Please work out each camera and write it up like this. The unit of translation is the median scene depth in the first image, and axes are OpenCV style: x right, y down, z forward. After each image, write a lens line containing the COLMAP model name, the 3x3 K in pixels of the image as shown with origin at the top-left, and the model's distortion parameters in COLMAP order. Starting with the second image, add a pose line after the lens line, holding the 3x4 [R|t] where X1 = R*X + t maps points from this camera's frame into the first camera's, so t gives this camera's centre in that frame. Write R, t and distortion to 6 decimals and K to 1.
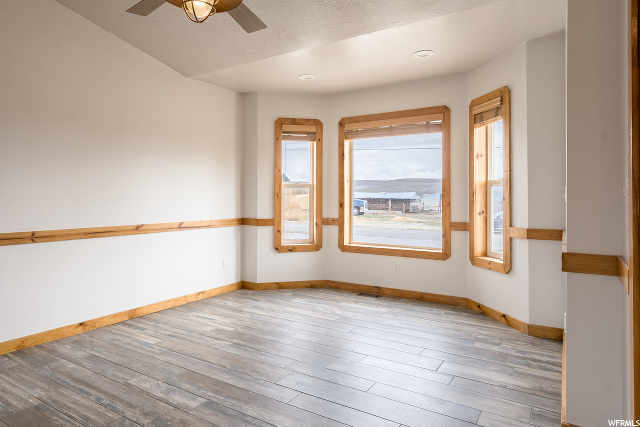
lens RADIAL K [[394.4, 0, 320.0], [0, 394.4, 201.9], [0, 0, 1]] dist [0.003860, 0.000843]
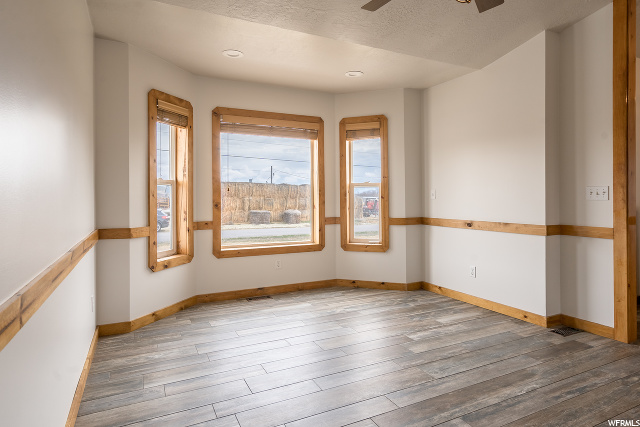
lens RADIAL K [[372.1, 0, 318.9], [0, 372.1, 204.0], [0, 0, 1]] dist [0.002664, 0.000634]
pose [[0.524759, -0.017550, 0.851070, -0.615981], [0.014300, 0.999828, 0.011801, -0.002712], [-0.851131, 0.005977, 0.524920, 0.430448]]
